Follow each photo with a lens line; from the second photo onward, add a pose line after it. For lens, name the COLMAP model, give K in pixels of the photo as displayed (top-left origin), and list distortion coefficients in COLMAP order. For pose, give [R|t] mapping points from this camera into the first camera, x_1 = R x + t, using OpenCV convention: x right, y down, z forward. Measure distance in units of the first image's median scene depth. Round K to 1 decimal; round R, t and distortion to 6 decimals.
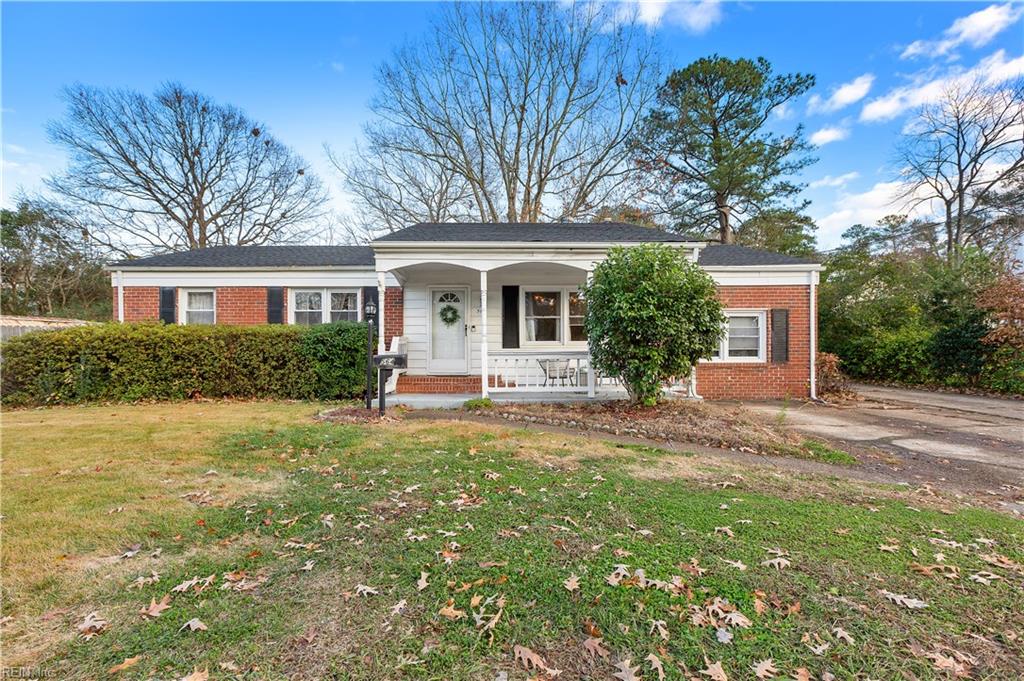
lens RADIAL K [[451.3, 0, 508.5], [0, 451.3, 345.4], [0, 0, 1]] dist [-0.001799, -0.000256]
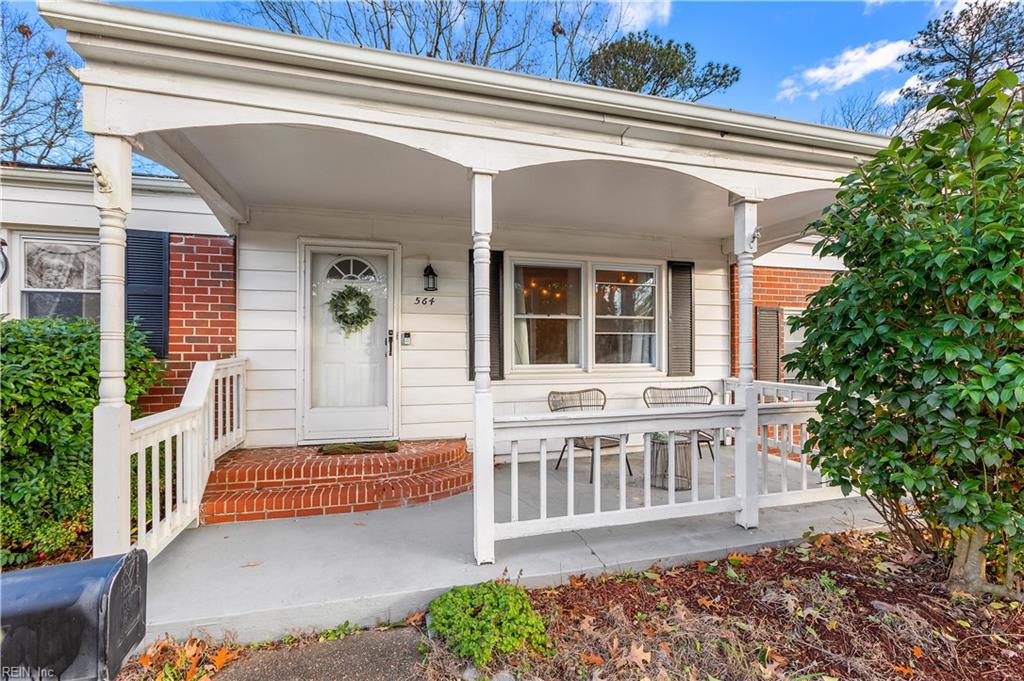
lens RADIAL K [[451.3, 0, 508.5], [0, 451.3, 345.4], [0, 0, 1]] dist [-0.001799, -0.000256]
pose [[0.968126, 0.004646, 0.250422, -0.091909], [-0.005043, 0.999987, 0.000945, -0.030910], [-0.250414, -0.002178, 0.968136, 0.523124]]
